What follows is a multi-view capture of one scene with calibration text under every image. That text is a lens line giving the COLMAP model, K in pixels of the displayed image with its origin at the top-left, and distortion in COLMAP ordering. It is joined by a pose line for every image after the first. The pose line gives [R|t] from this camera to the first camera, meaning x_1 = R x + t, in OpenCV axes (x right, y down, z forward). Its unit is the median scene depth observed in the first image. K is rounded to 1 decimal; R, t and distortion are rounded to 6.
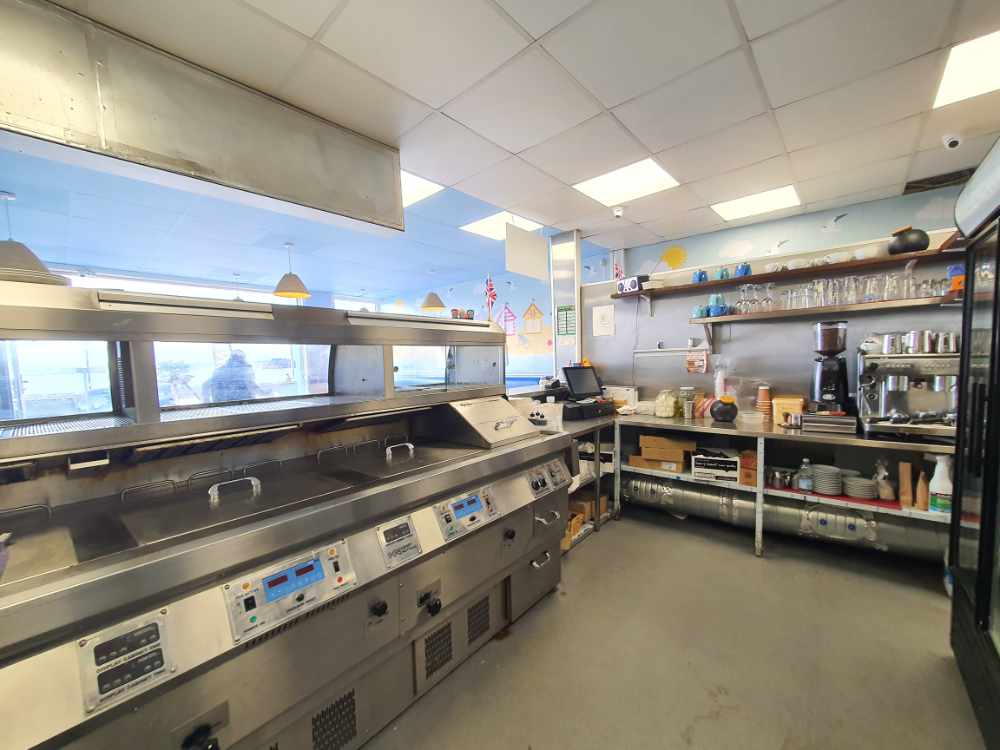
lens RADIAL K [[398.6, 0, 495.0], [0, 398.6, 382.4], [0, 0, 1]] dist [-0.000492, -0.000267]
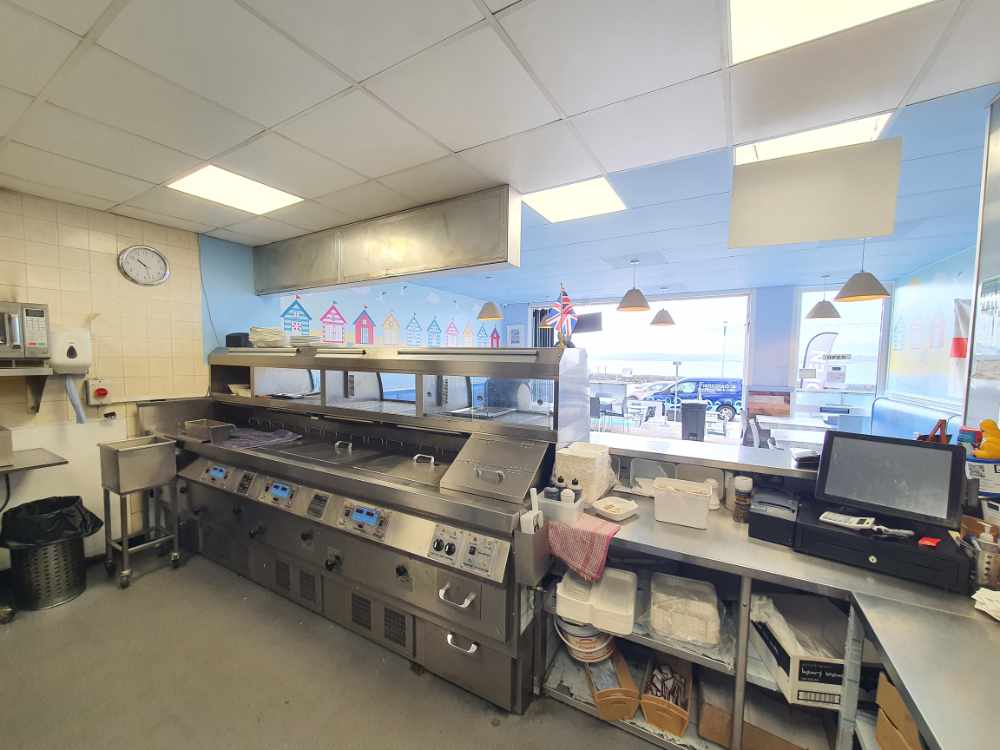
lens RADIAL K [[398.6, 0, 495.0], [0, 398.6, 382.4], [0, 0, 1]] dist [-0.000492, -0.000267]
pose [[0.184219, 0.090575, -0.978703, 0.961919], [-0.059988, 0.994925, 0.080785, -0.170036], [0.981053, 0.043828, 0.188718, 0.974756]]
